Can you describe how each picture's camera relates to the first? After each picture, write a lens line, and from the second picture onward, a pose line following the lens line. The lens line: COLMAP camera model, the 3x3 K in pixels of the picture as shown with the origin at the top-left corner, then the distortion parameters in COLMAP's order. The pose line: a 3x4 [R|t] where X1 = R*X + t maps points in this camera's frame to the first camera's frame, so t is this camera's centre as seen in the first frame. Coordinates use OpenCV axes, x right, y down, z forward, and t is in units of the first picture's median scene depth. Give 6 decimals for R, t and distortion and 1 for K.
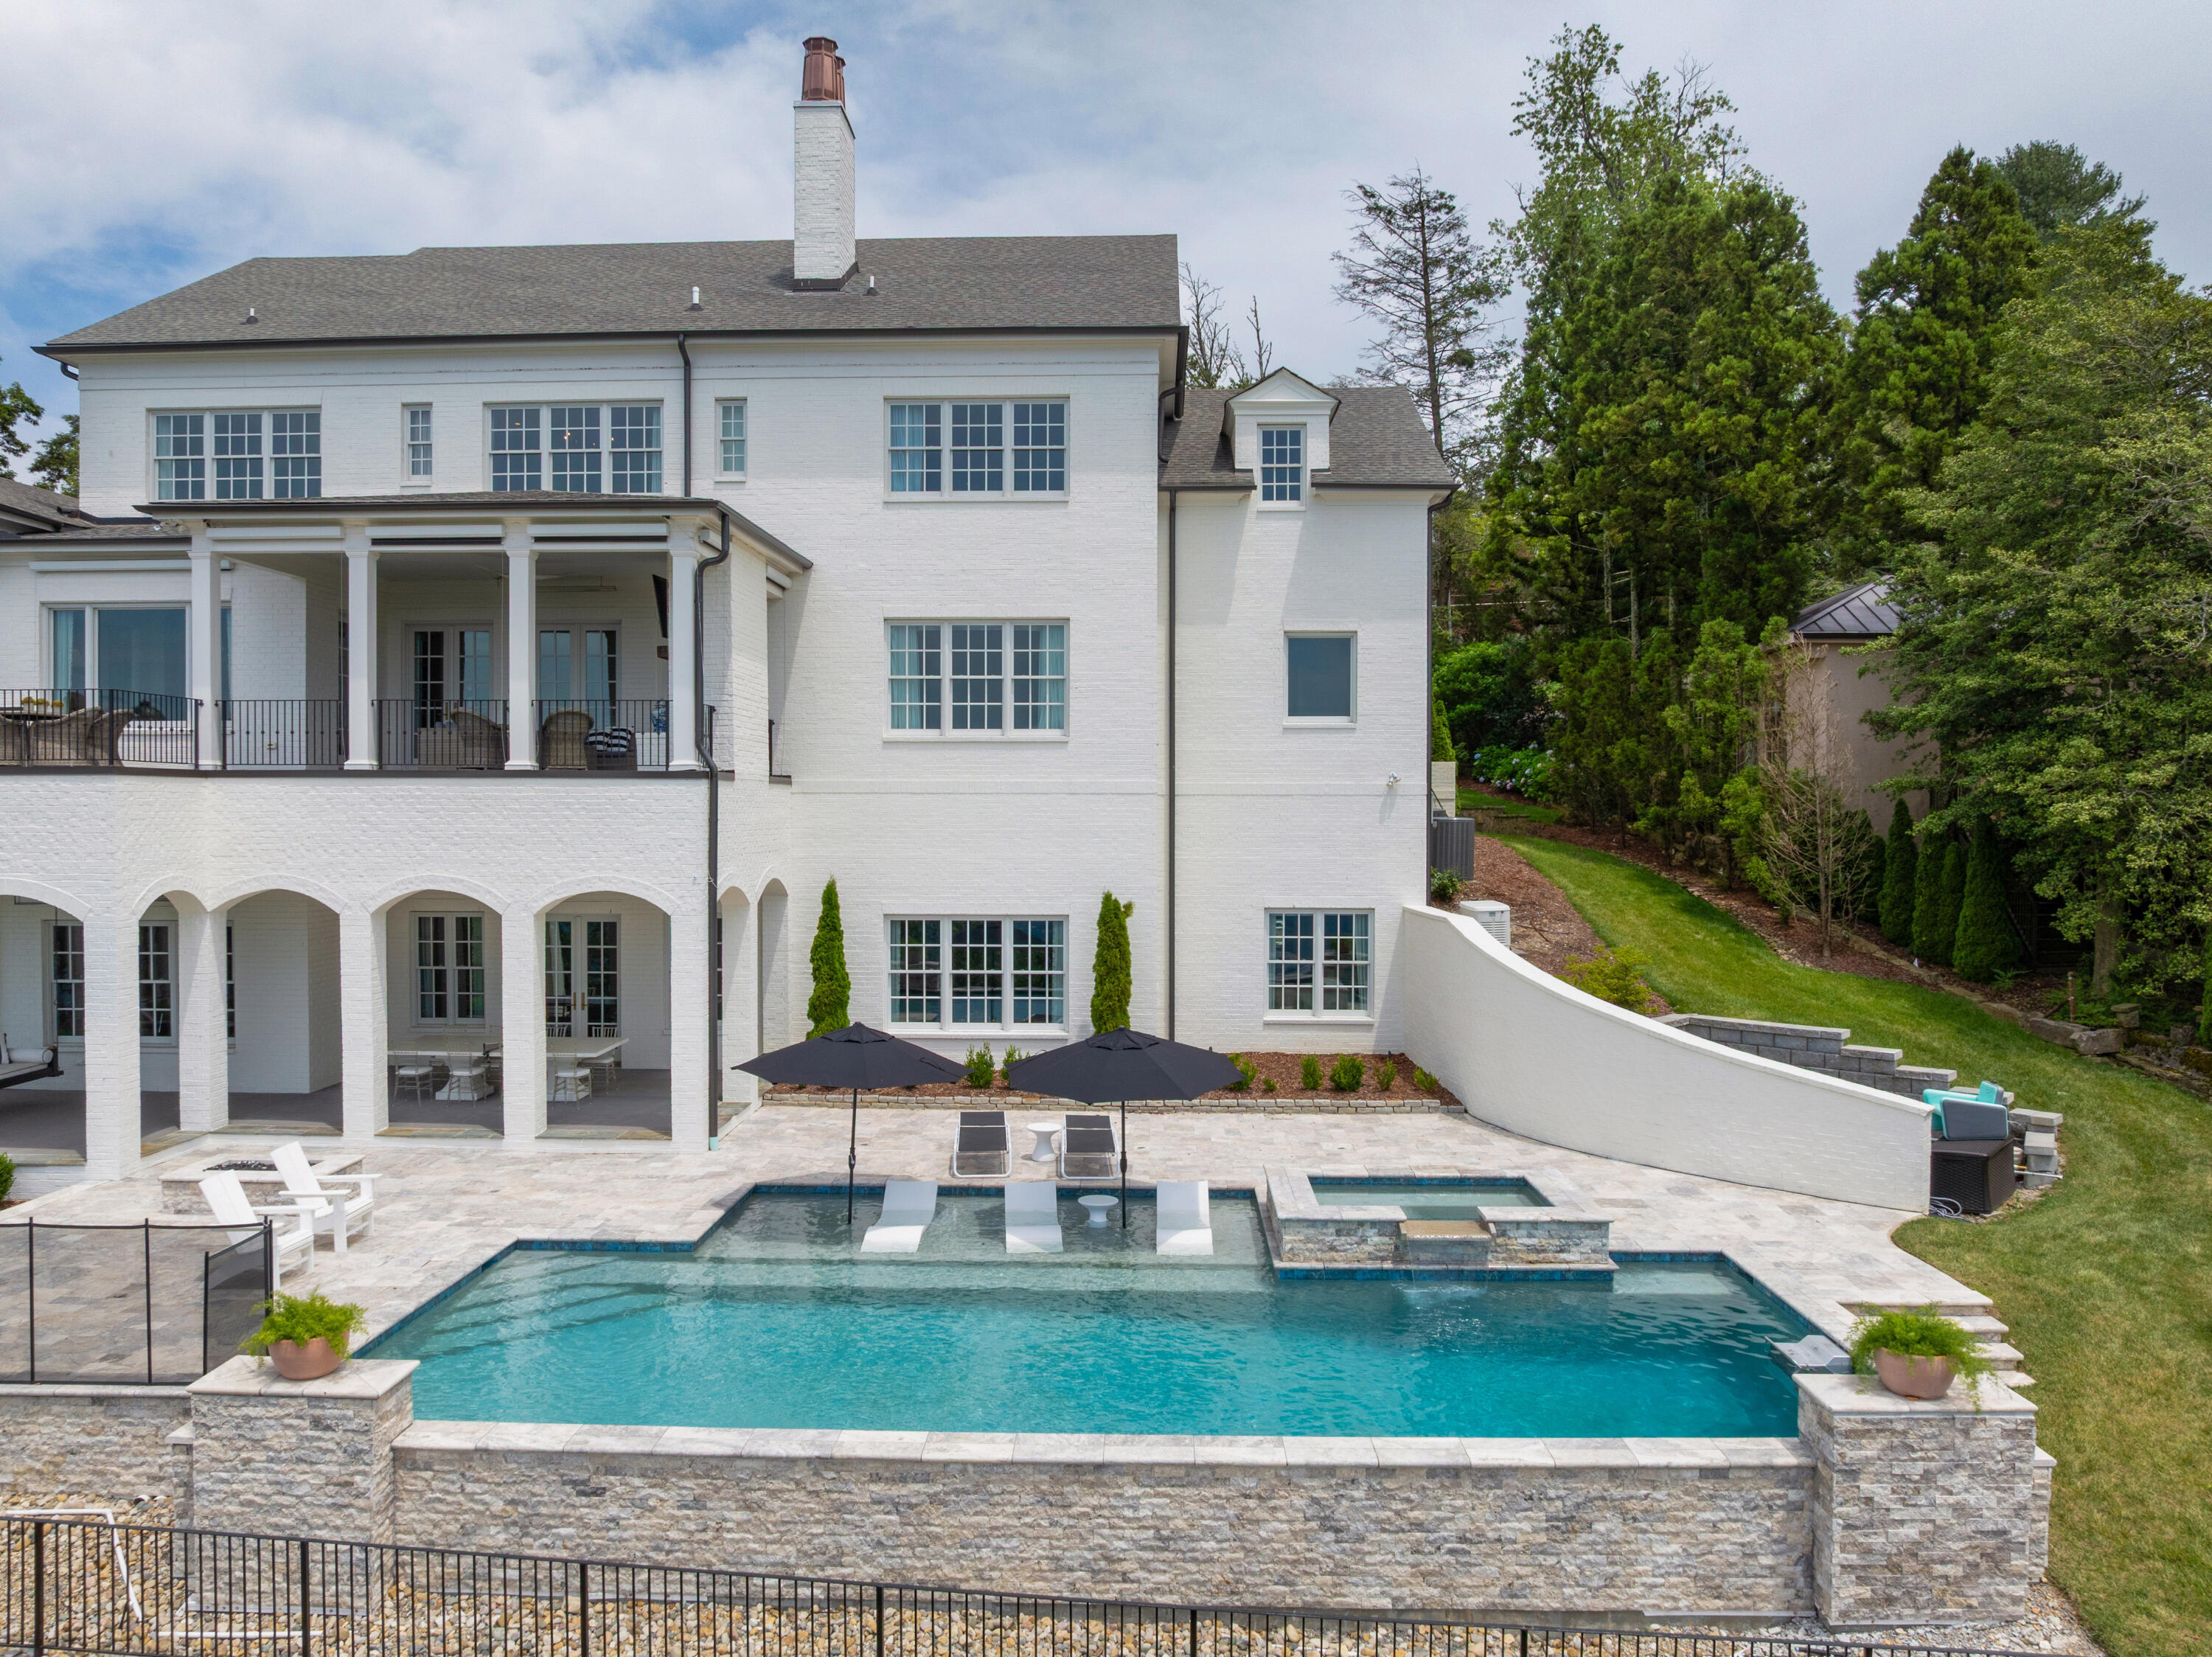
lens RADIAL K [[1578.0, 0, 1106.0], [0, 1578.0, 828.5], [0, 0, 1]] dist [-0.036462, -0.000294]
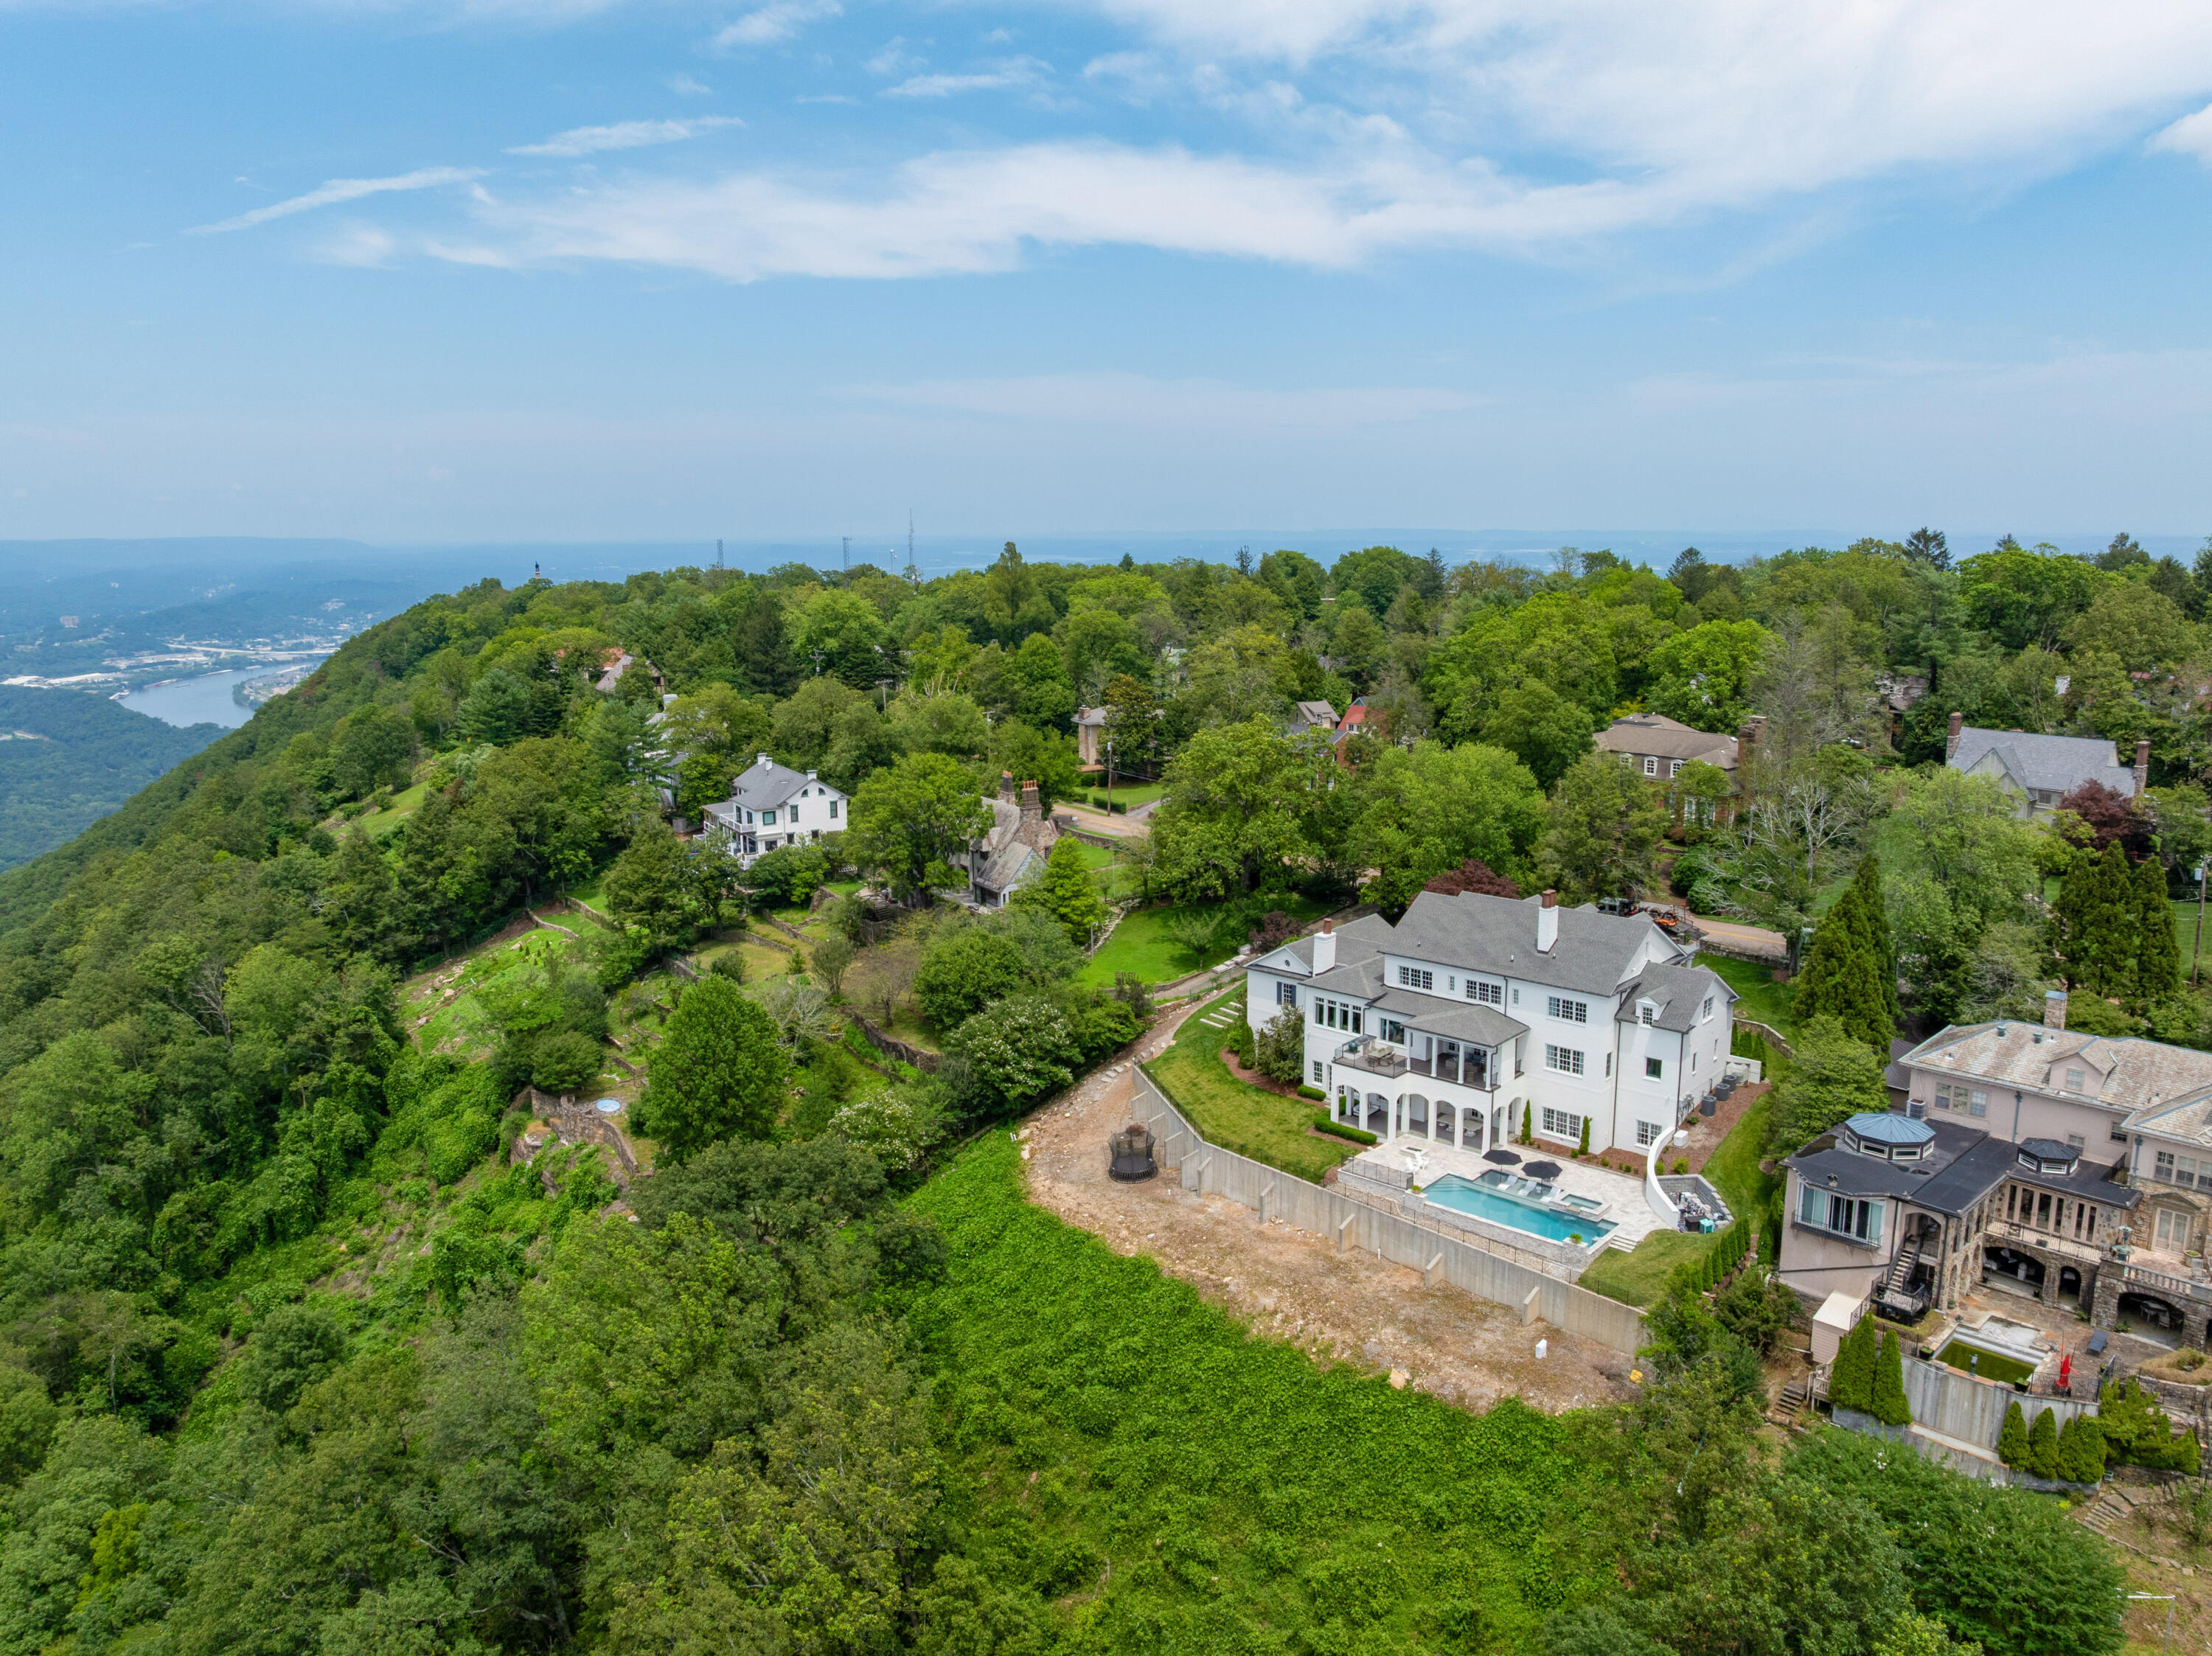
lens RADIAL K [[1599.1, 0, 1106.0], [0, 1599.1, 828.0], [0, 0, 1]] dist [-0.028178, -0.001398]
pose [[0.766073, 0.116321, -0.632141, 1.688495], [0.000668, 0.983343, 0.181756, -1.553612], [0.642753, -0.139661, 0.753235, -3.110252]]
